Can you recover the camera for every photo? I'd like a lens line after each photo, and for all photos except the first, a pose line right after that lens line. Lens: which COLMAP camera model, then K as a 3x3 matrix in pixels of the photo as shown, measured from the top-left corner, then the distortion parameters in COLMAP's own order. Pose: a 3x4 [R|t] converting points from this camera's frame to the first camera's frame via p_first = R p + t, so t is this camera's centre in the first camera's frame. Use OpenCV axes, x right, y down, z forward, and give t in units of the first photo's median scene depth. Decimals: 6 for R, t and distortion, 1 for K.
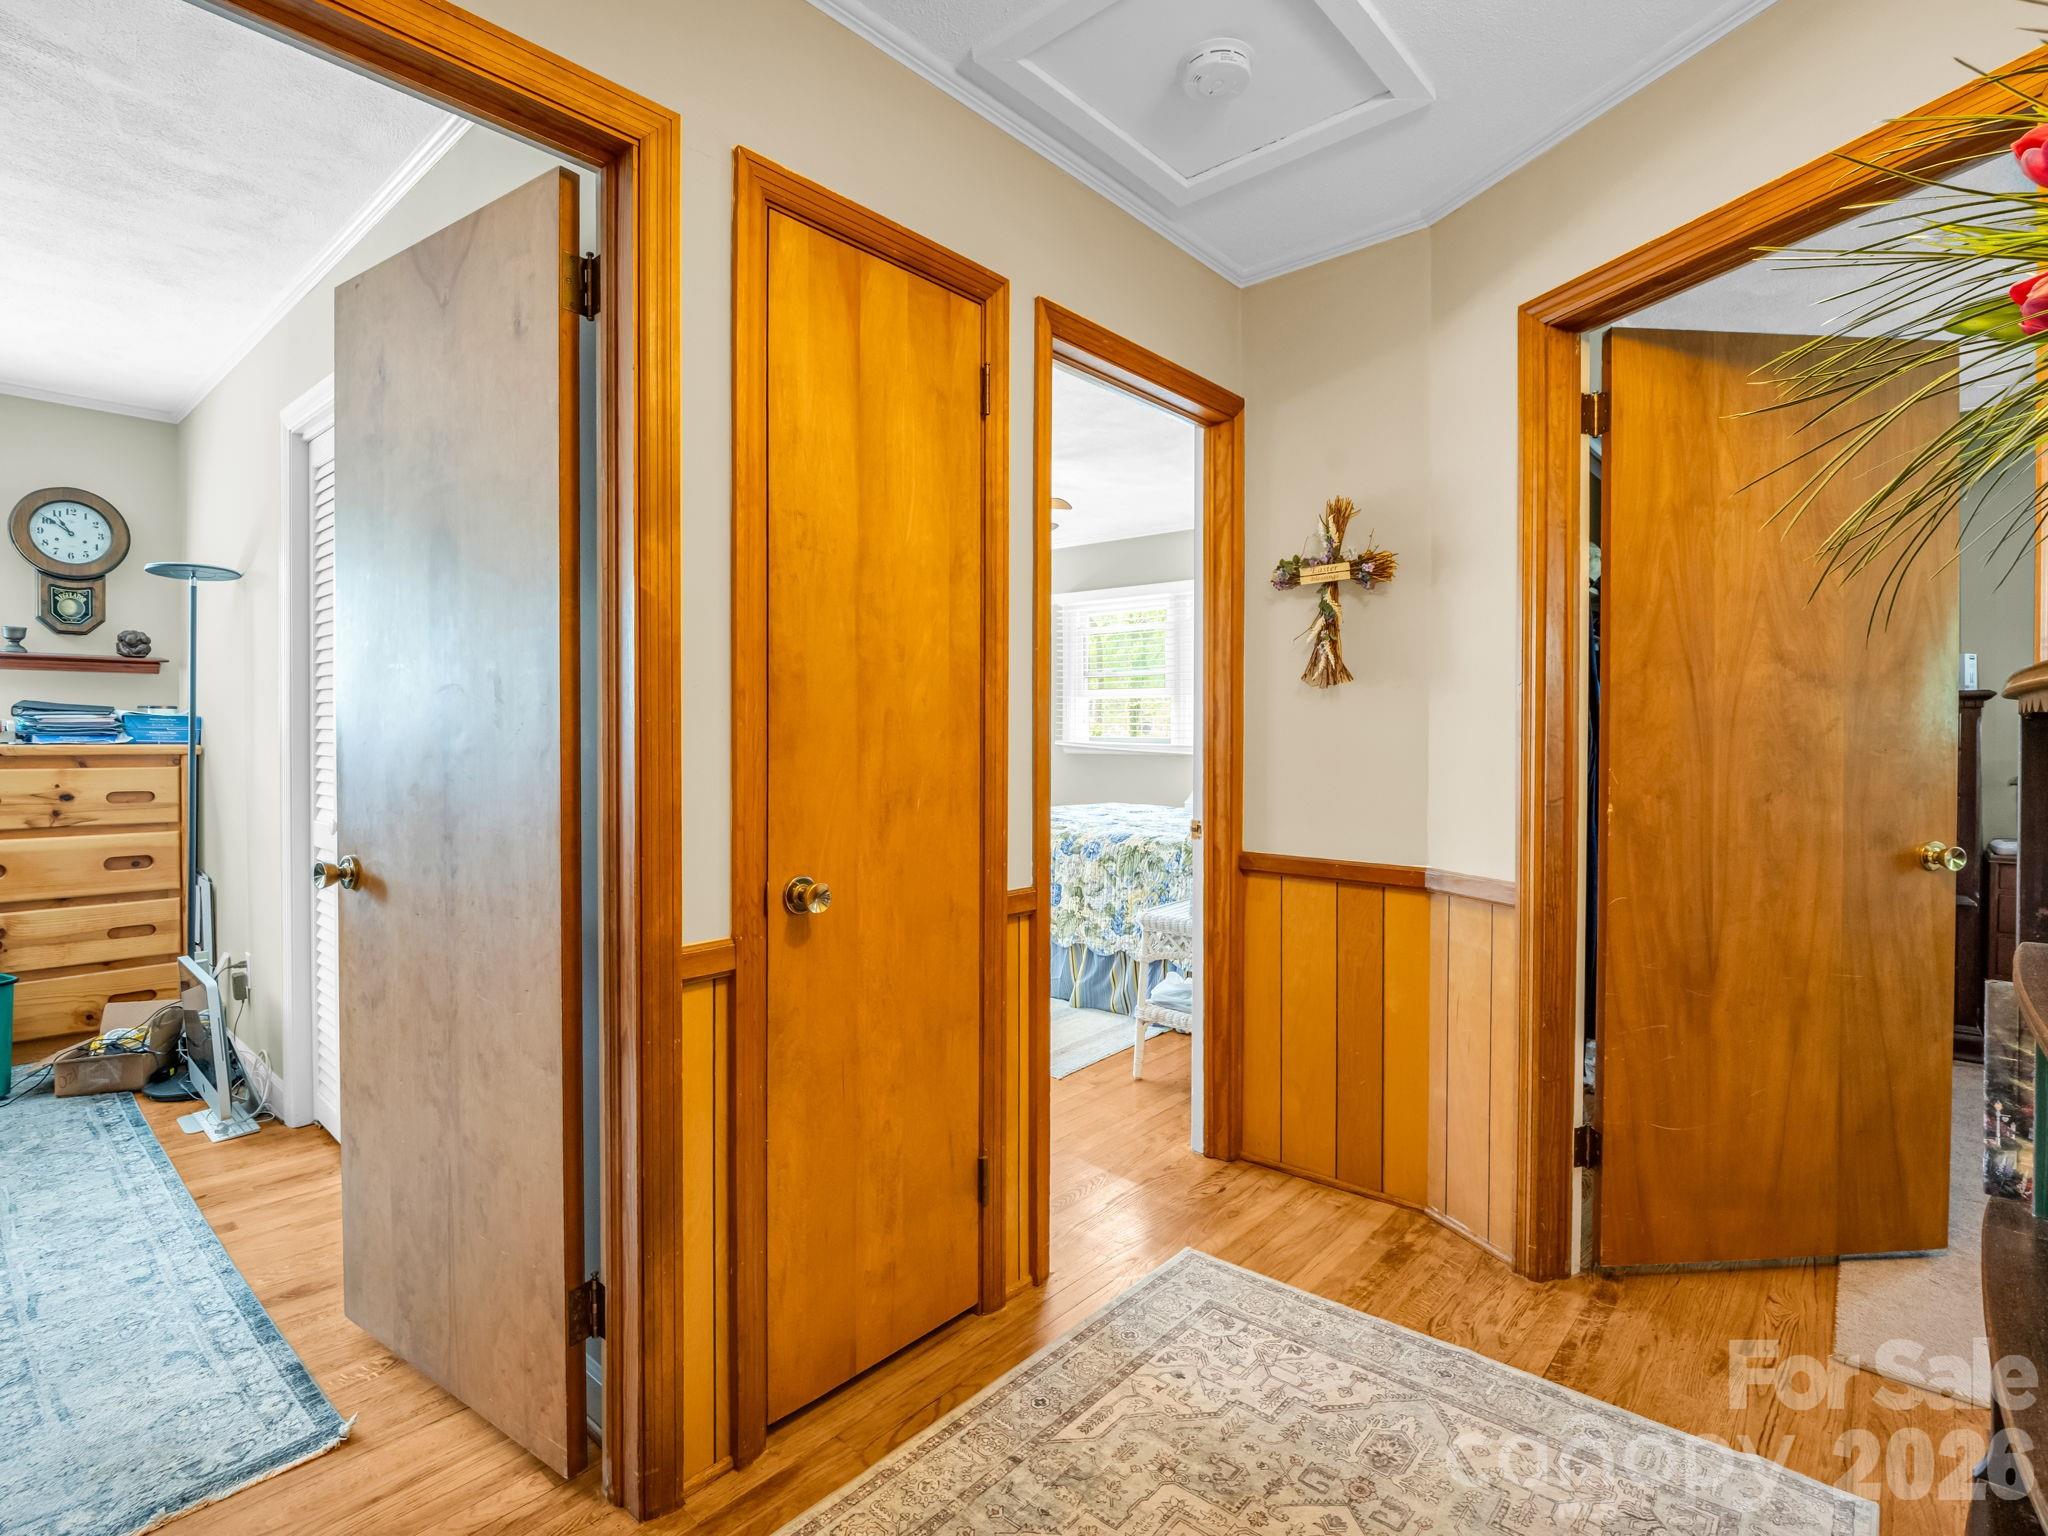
lens RADIAL K [[1013.5, 0, 1025.7], [0, 1013.5, 748.1], [0, 0, 1]] dist [-0.009668, -0.002537]
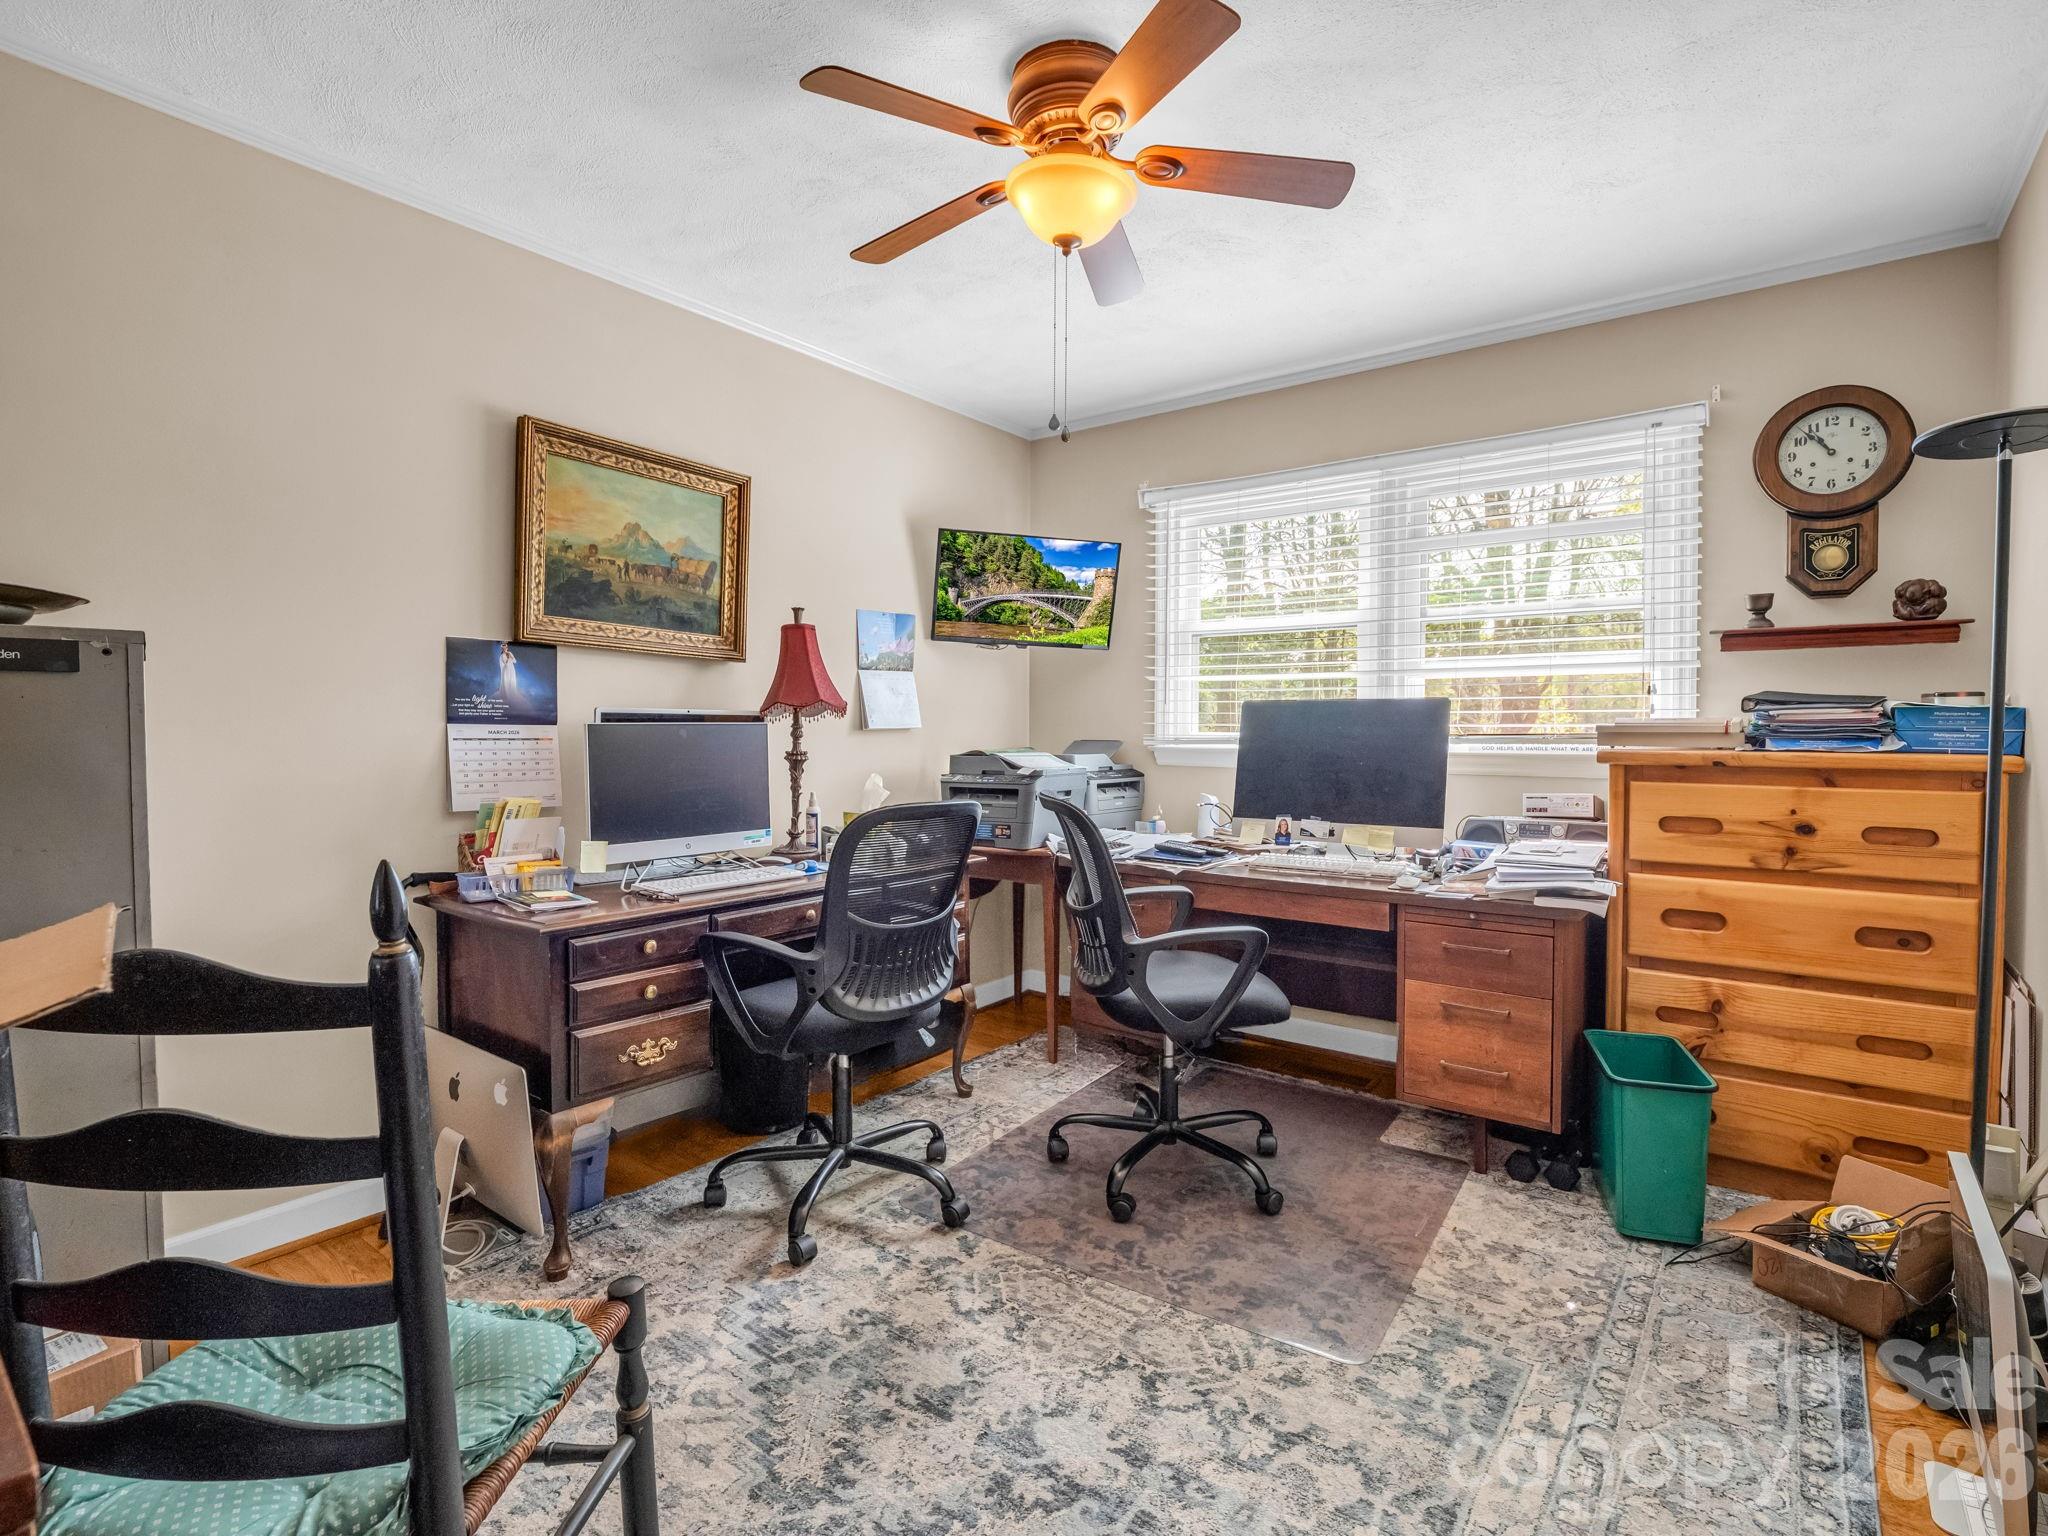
lens RADIAL K [[1013.5, 0, 1025.7], [0, 1013.5, 748.1], [0, 0, 1]] dist [-0.009668, -0.002537]
pose [[0.073716, 0.011555, -0.997212, -0.296336], [-0.017018, 0.999802, 0.010327, -0.004106], [0.997134, 0.016209, 0.073898, 0.397157]]
